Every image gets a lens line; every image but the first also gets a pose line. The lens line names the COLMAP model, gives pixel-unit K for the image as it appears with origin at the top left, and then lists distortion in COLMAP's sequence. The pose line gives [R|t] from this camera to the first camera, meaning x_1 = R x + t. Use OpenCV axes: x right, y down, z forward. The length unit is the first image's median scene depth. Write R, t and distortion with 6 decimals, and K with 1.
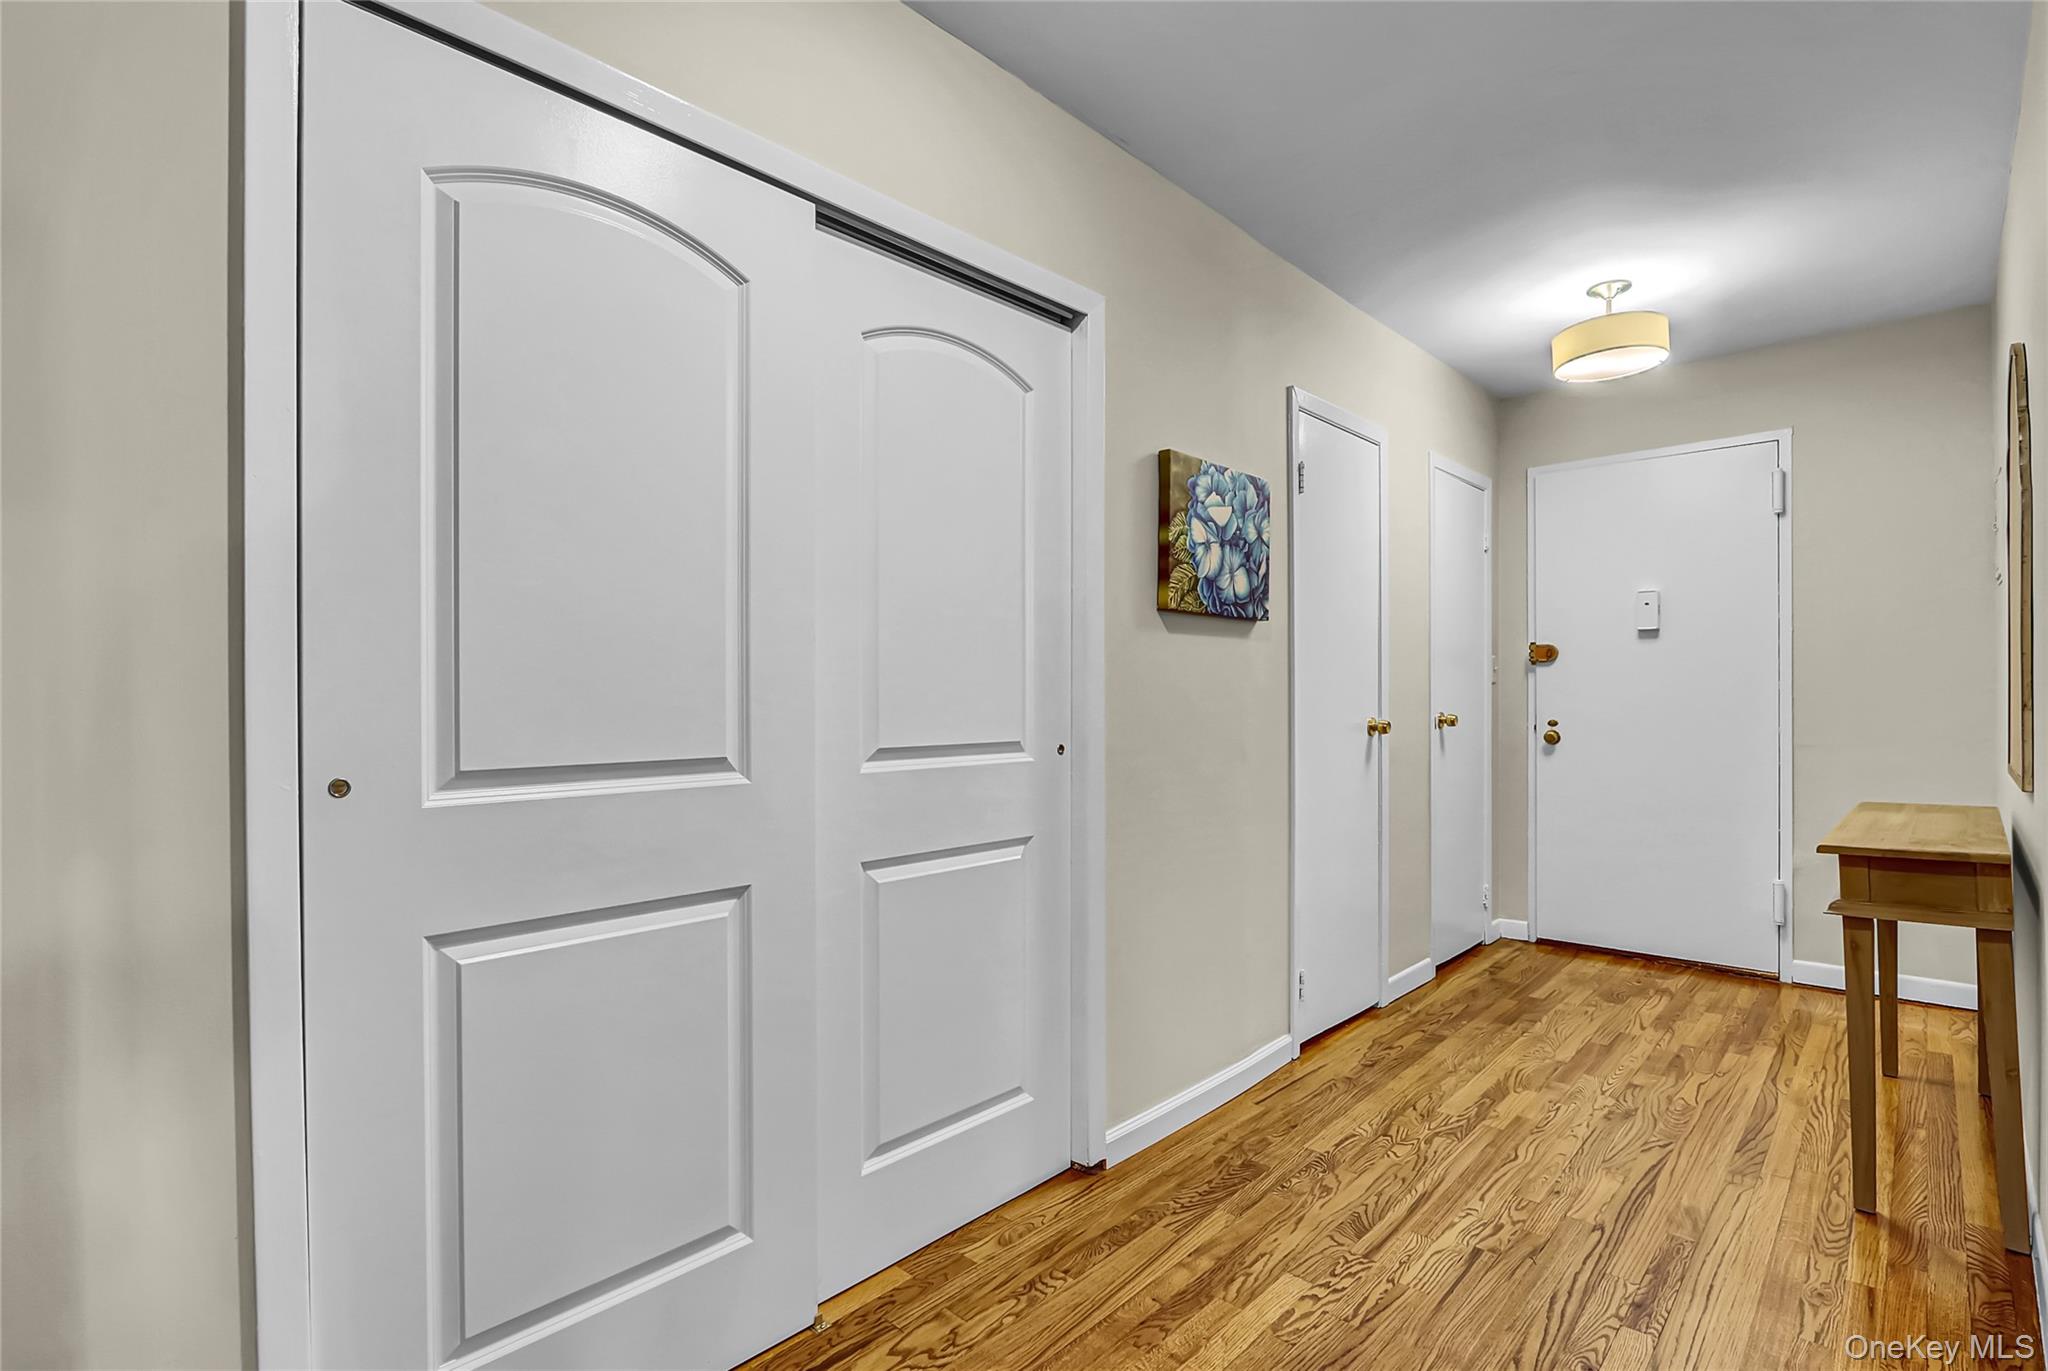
lens RADIAL K [[966.7, 0, 1005.3], [0, 966.7, 699.2], [0, 0, 1]] dist [-0.020218, 0.003450]
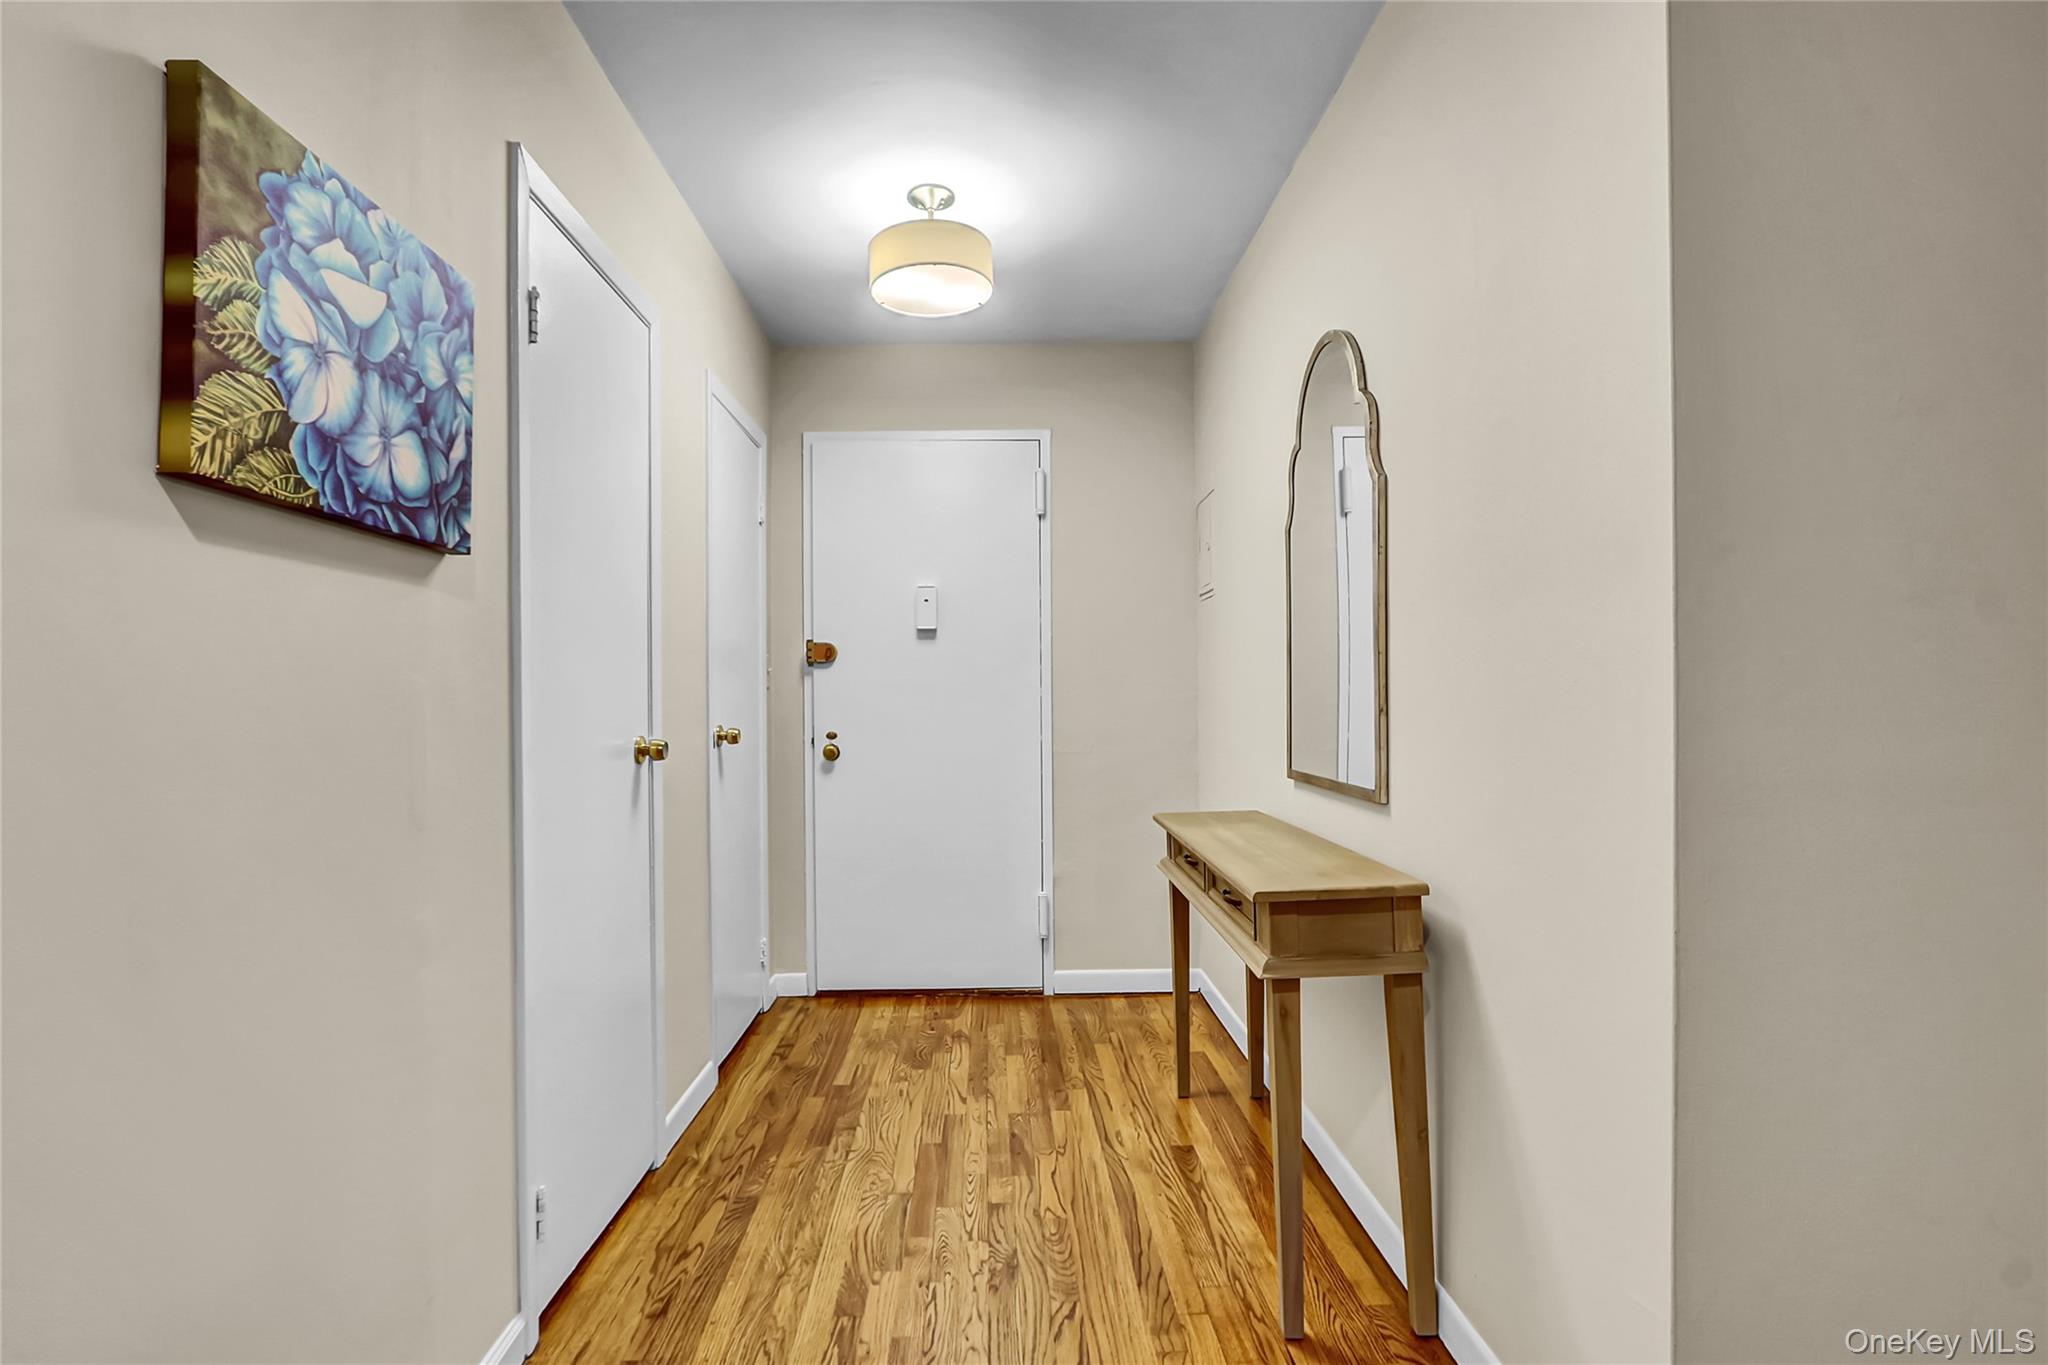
lens RADIAL K [[966.7, 0, 984.6], [0, 966.7, 706.4], [0, 0, 1]] dist [-0.020218, 0.003450]
pose [[0.721894, -0.004281, 0.691990, 0.109804], [0.006470, 0.999979, -0.000563, 0.000807], [-0.691973, 0.004884, 0.721907, 0.418550]]
